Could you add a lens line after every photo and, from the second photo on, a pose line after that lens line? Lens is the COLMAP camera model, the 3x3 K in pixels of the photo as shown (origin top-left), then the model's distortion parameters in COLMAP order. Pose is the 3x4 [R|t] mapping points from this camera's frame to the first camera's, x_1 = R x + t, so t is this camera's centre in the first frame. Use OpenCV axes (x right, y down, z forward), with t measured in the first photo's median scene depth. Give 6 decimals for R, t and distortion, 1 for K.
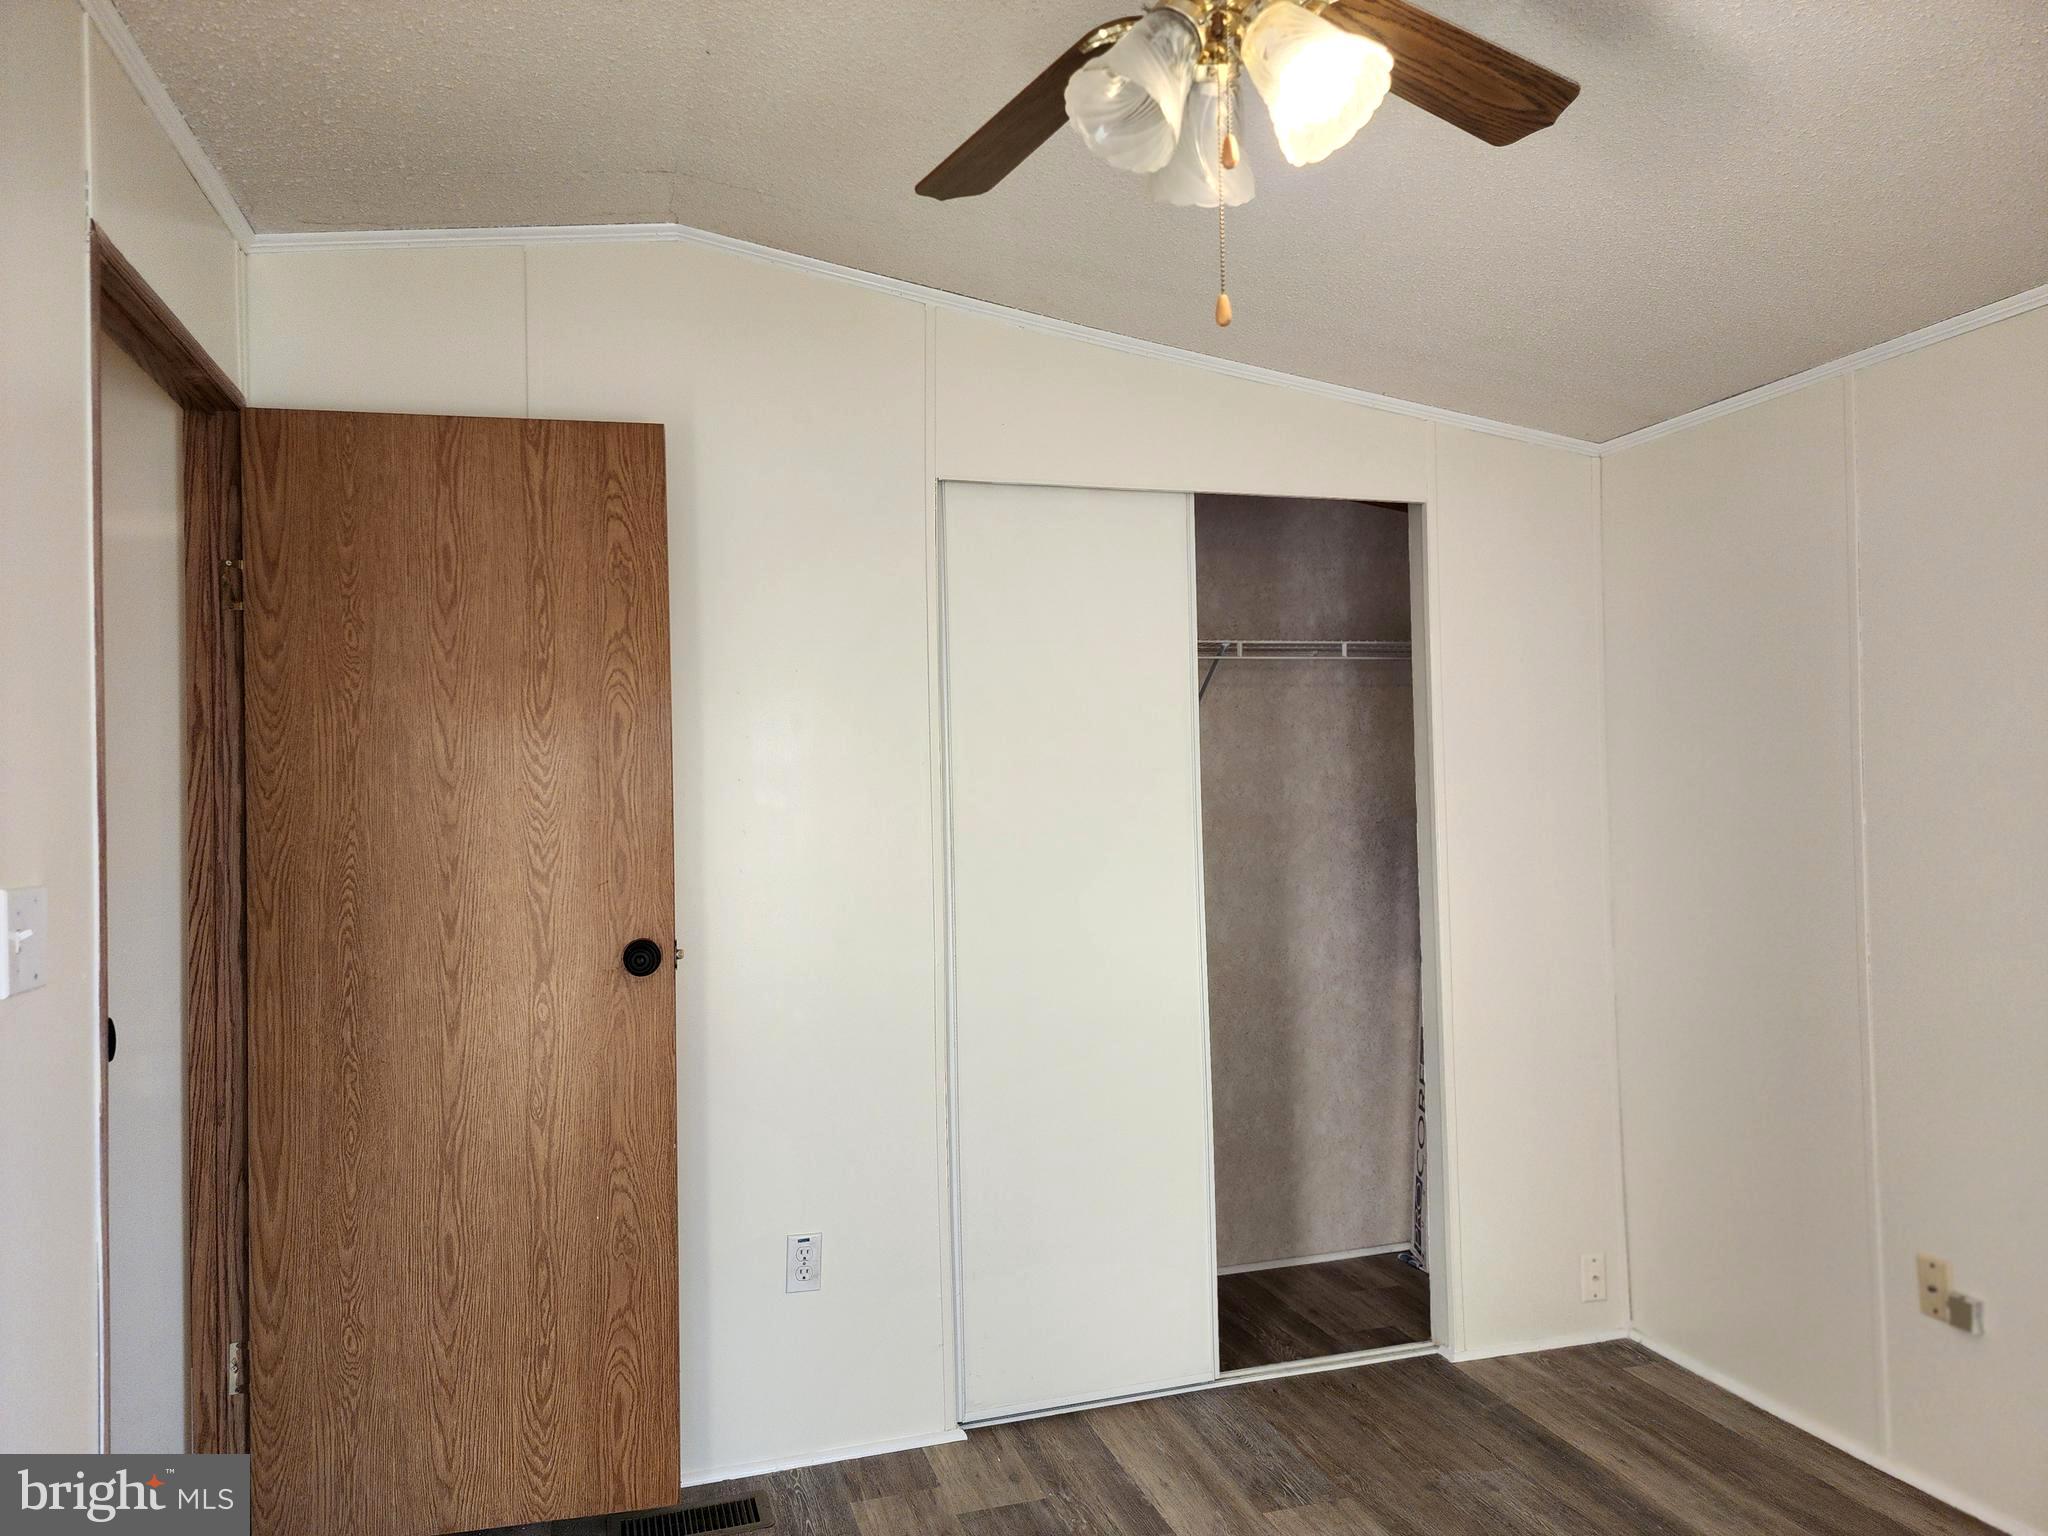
lens RADIAL K [[1345.9, 0, 1024.0], [0, 1345.9, 768.0], [0, 0, 1]] dist [0.085931, -0.075332]
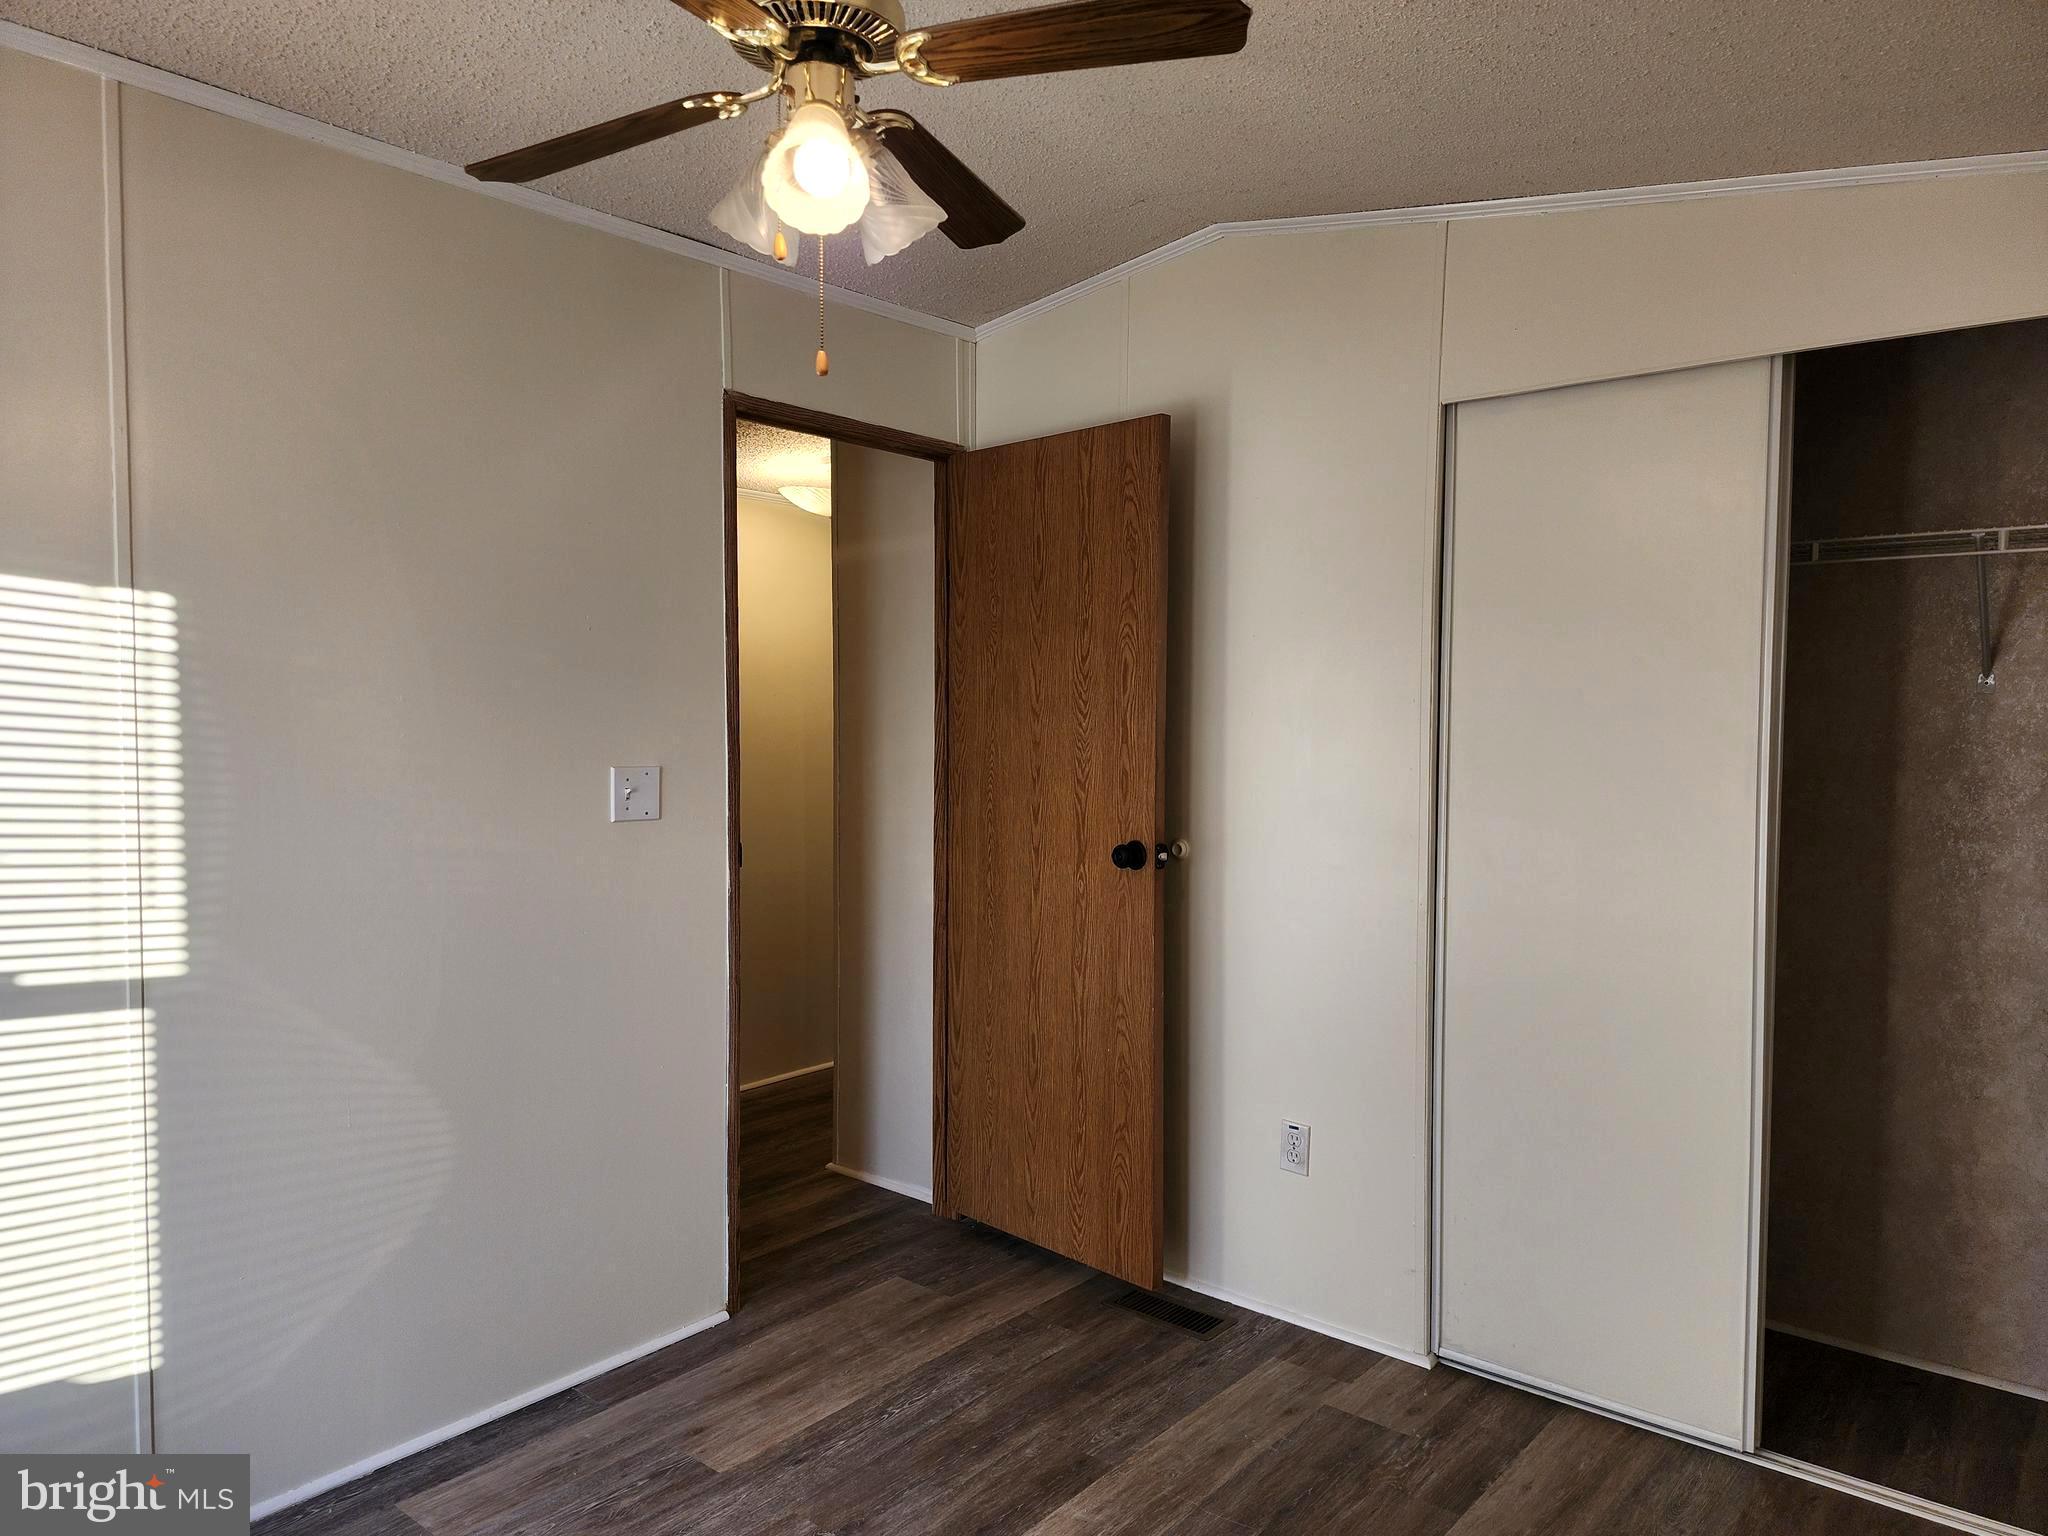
lens RADIAL K [[1345.9, 0, 1024.0], [0, 1345.9, 768.0], [0, 0, 1]] dist [0.085931, -0.075332]
pose [[0.555451, 0.059165, -0.829442, 0.683427], [-0.000020, 0.997467, 0.071137, -0.028236], [0.831549, -0.039496, 0.554045, 0.232702]]
